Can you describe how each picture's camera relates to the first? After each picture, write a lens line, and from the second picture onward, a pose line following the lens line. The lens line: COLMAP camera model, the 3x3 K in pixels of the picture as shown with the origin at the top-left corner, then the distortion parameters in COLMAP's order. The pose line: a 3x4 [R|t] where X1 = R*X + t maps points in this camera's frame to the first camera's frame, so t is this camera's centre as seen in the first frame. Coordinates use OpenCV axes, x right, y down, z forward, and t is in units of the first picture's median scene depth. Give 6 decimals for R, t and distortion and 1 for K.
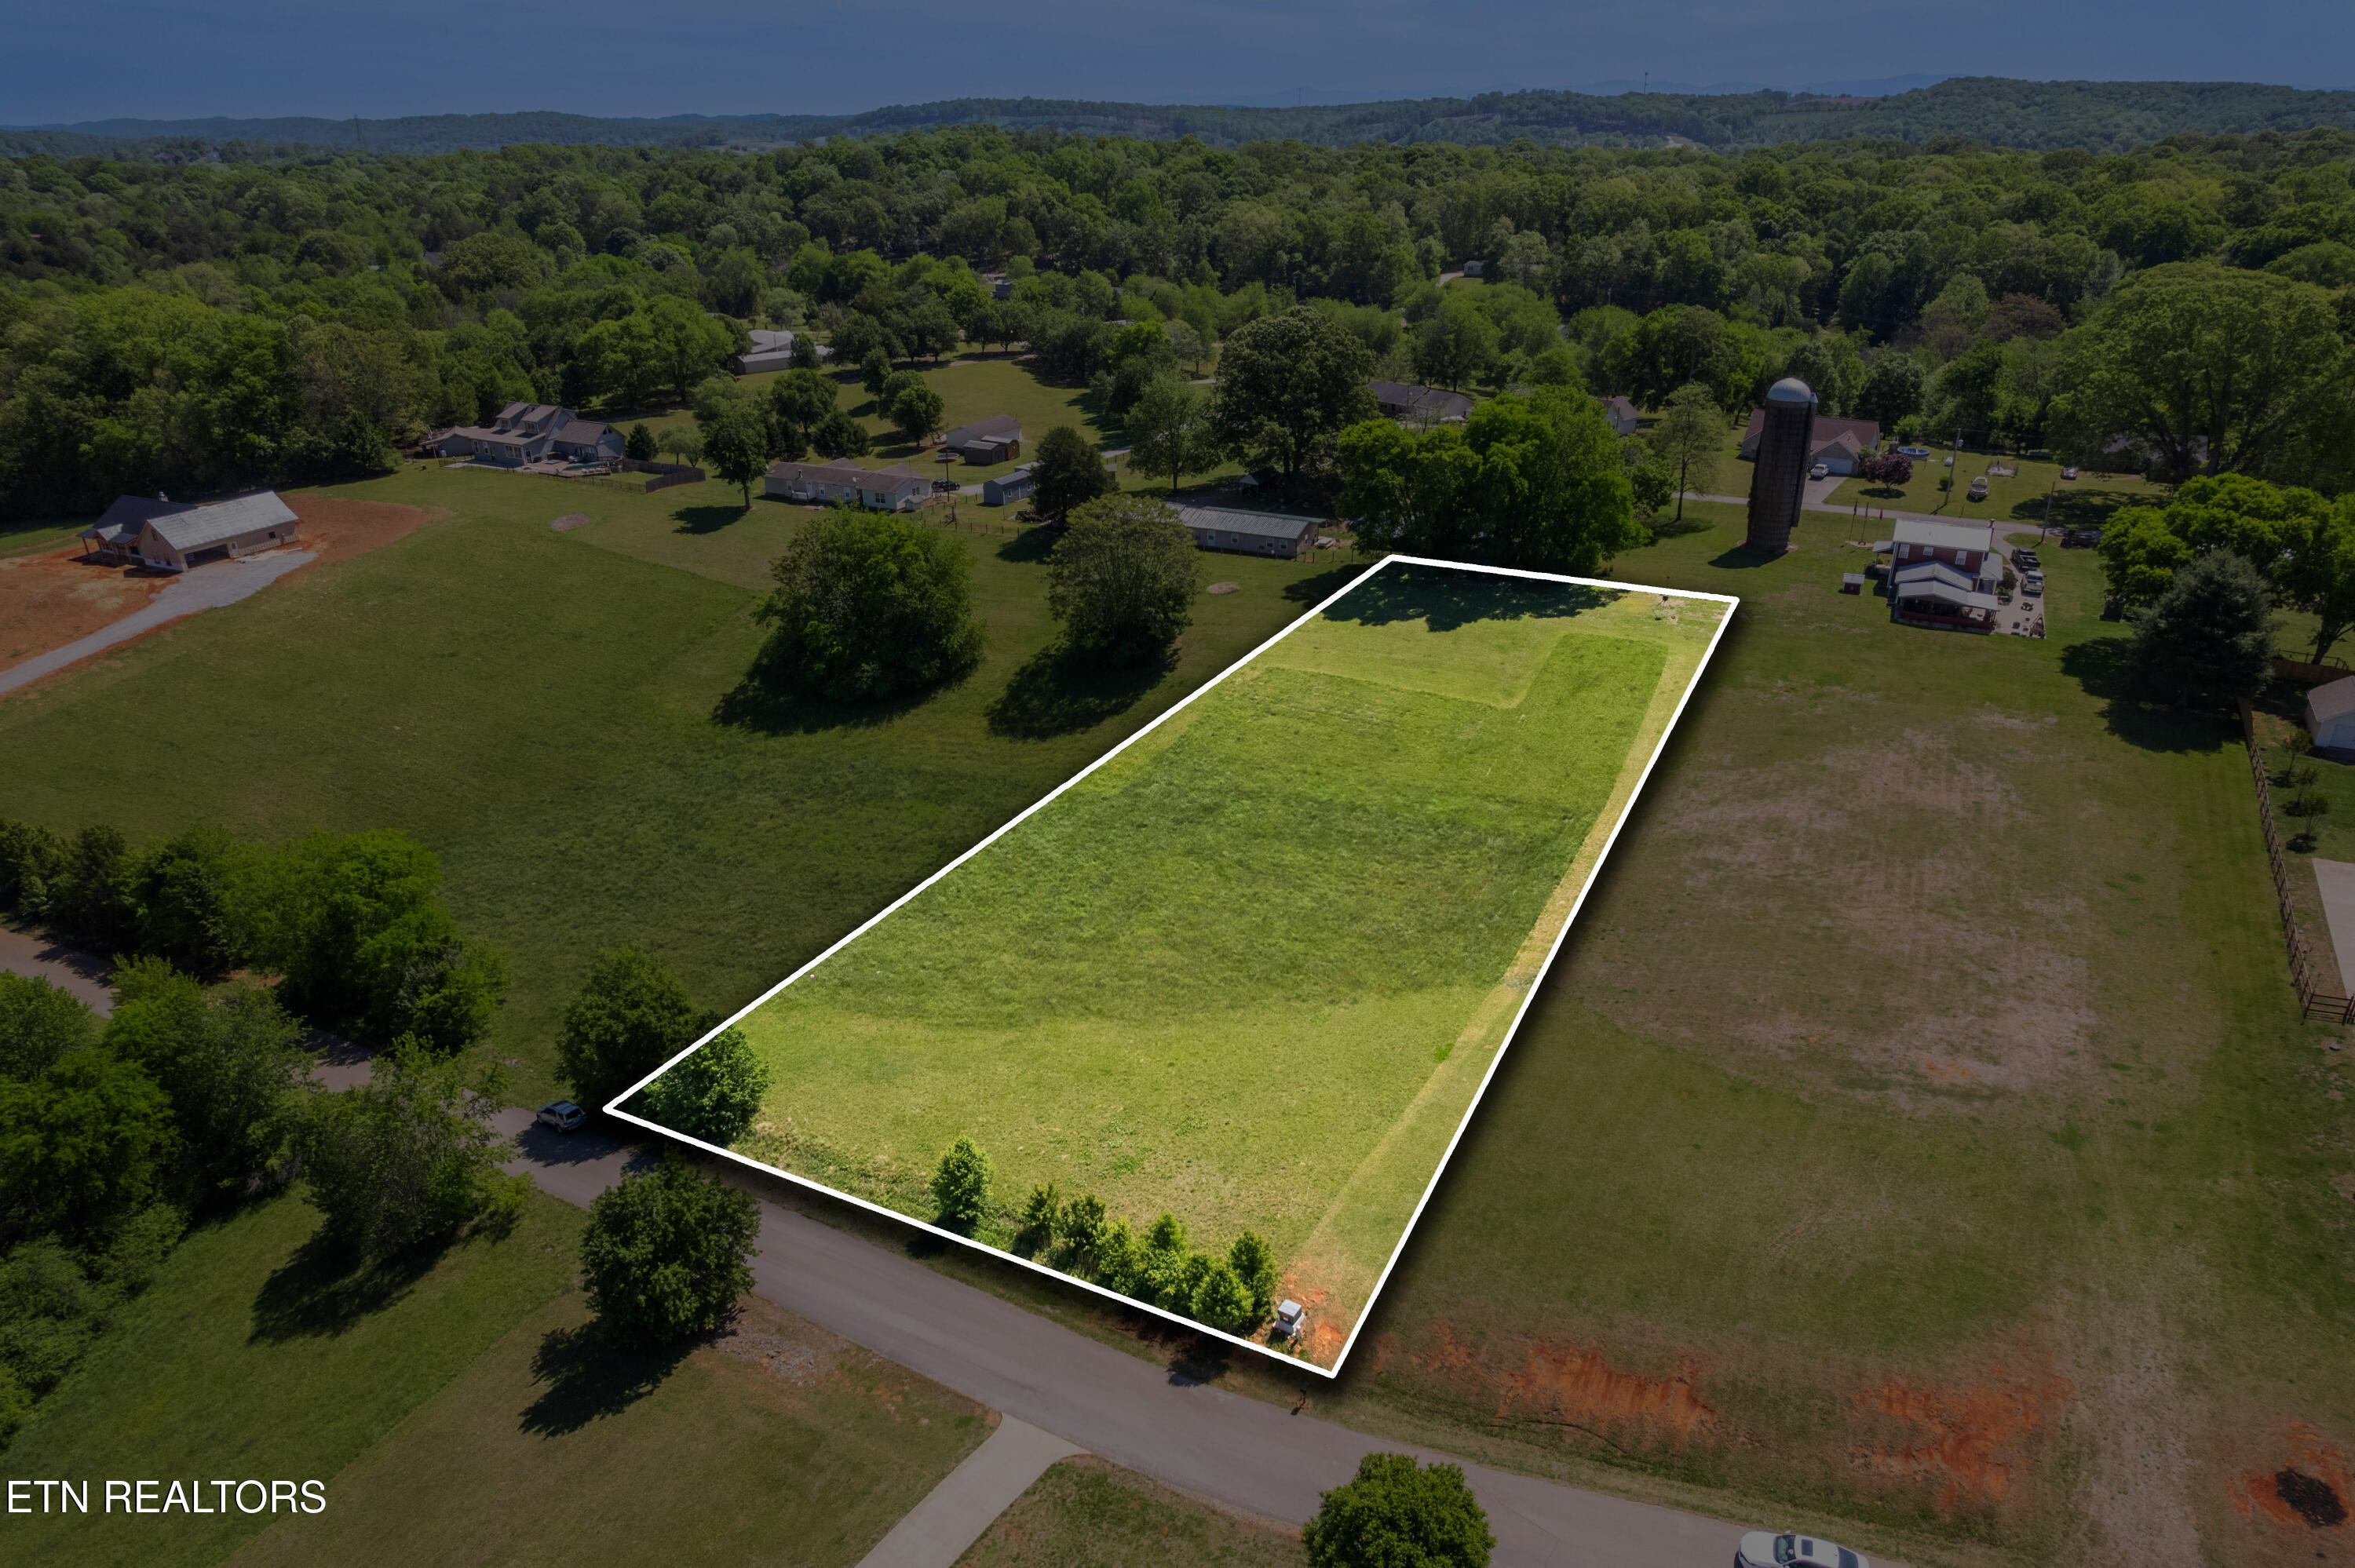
lens RADIAL K [[1509.3, 0, 1168.5], [0, 1509.3, 788.9], [0, 0, 1]] dist [-0.081277, 0.074836]
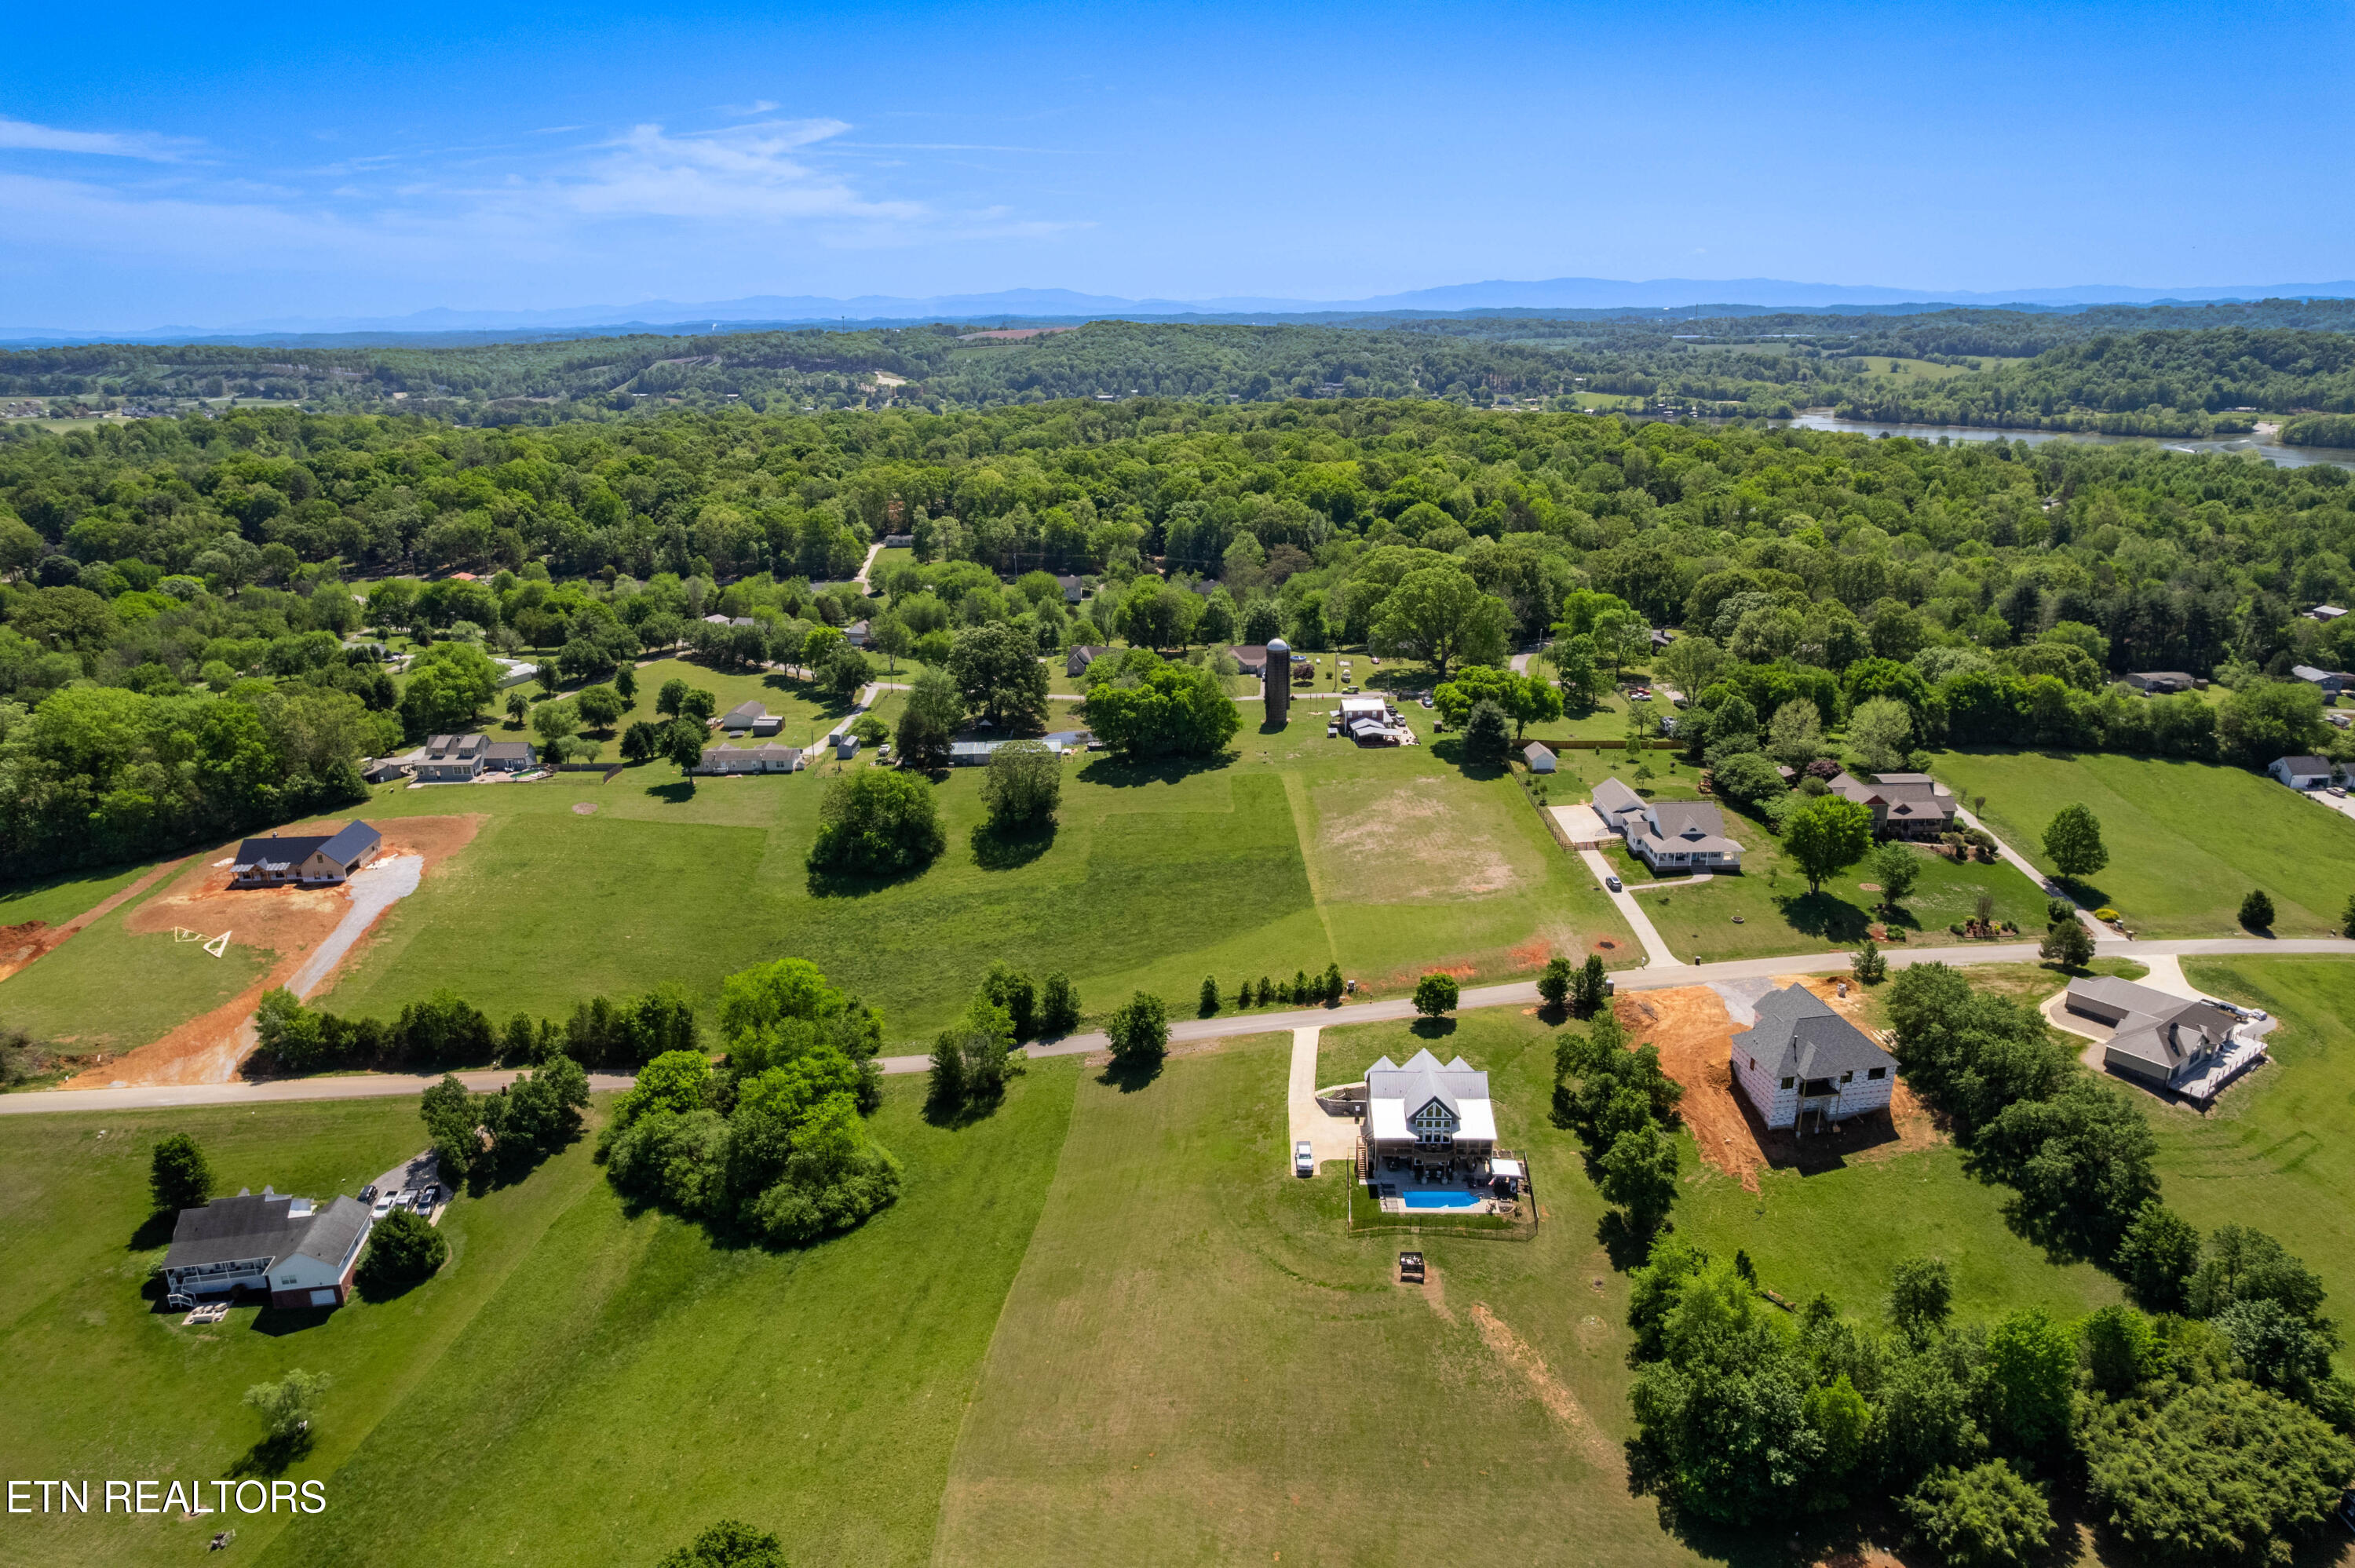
lens RADIAL K [[1509.3, 0, 1166.5], [0, 1509.3, 782.5], [0, 0, 1]] dist [-0.081277, 0.074836]
pose [[0.869466, -0.149427, 0.470851, -0.753876], [0.209961, 0.974559, -0.078429, 0.047569], [-0.447152, 0.167052, 0.878720, -0.751038]]
